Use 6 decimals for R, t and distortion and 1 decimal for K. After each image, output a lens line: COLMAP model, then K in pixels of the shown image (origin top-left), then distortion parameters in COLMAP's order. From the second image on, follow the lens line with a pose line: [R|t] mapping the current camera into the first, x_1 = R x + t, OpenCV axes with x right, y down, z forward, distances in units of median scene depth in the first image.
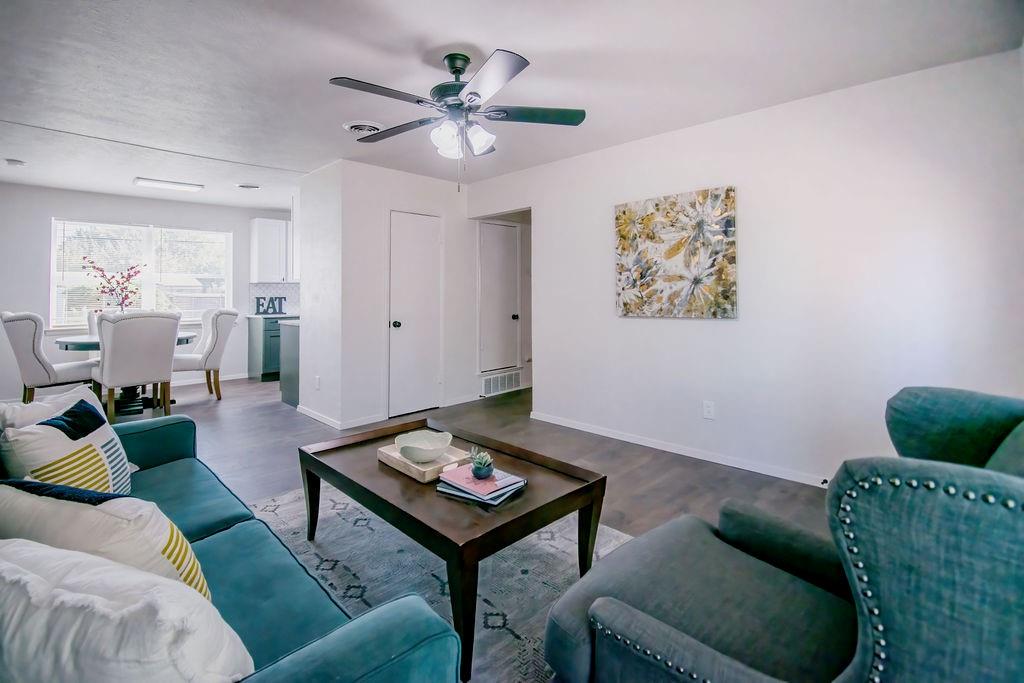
lens RADIAL K [[453.3, 0, 497.3], [0, 453.3, 292.1], [0, 0, 1]] dist [0.025353, -0.028771]
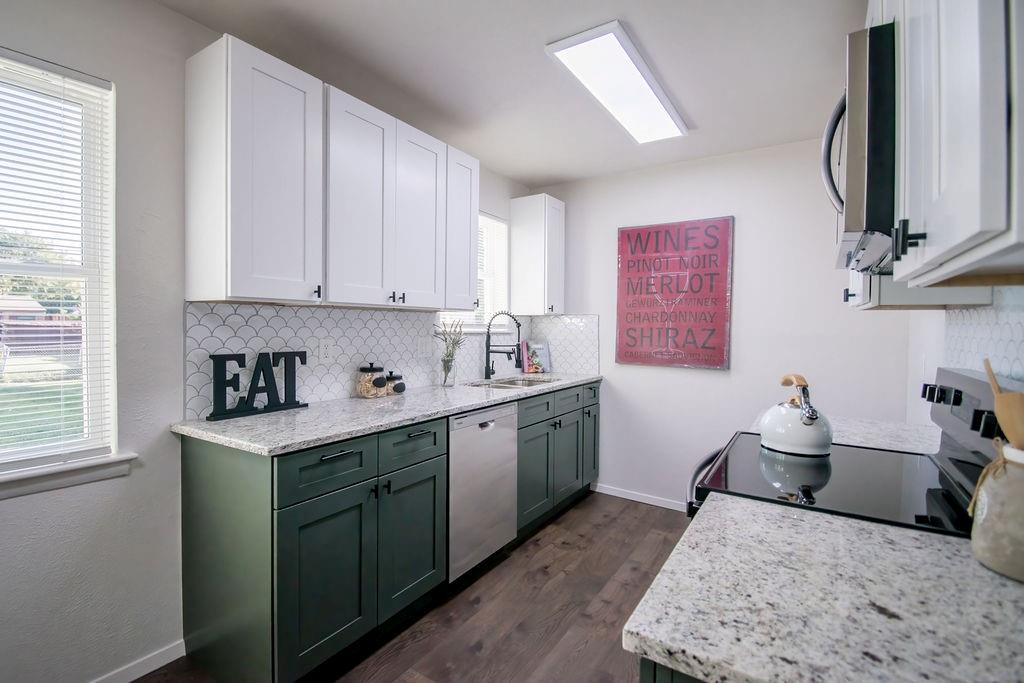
lens RADIAL K [[470.0, 0, 488.8], [0, 470.0, 337.4], [0, 0, 1]] dist [0.002498, -0.023569]
pose [[0.982716, 0.010526, 0.184819, -0.424138], [-0.015542, 0.999549, 0.025712, -0.008690], [-0.184465, -0.028140, 0.982436, 0.705319]]
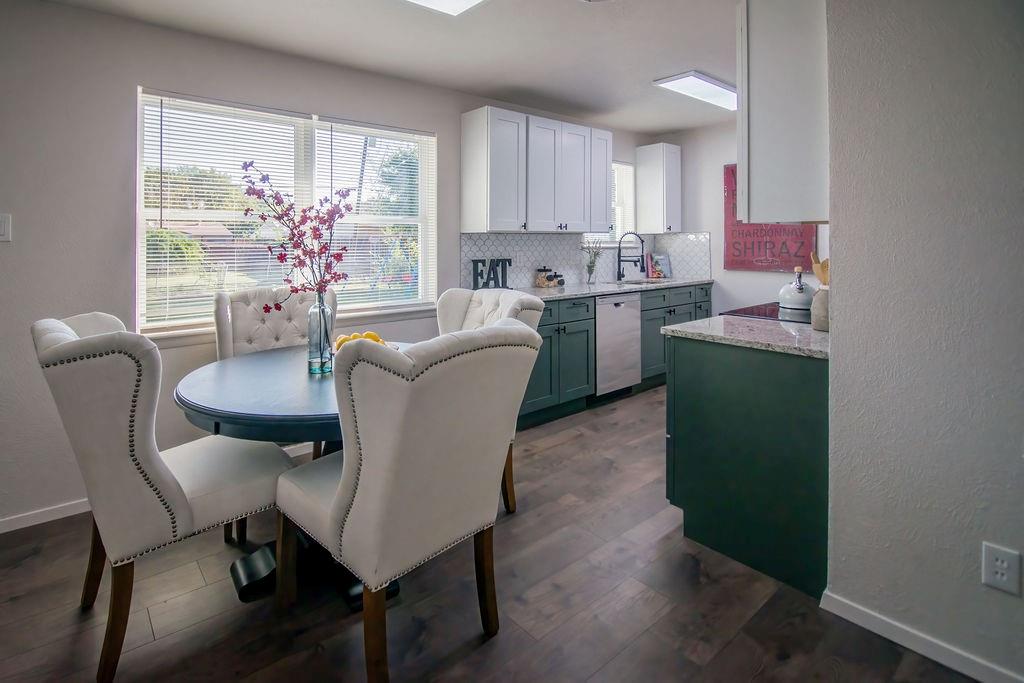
lens RADIAL K [[496.7, 0, 458.4], [0, 496.7, 253.1], [0, 0, 1]] dist [0.002096, 0.000127]
pose [[0.991627, -0.000106, -0.129133, -0.474952], [0.003107, 0.999730, 0.023035, -0.009830], [0.129096, -0.023244, 0.991360, 0.430959]]
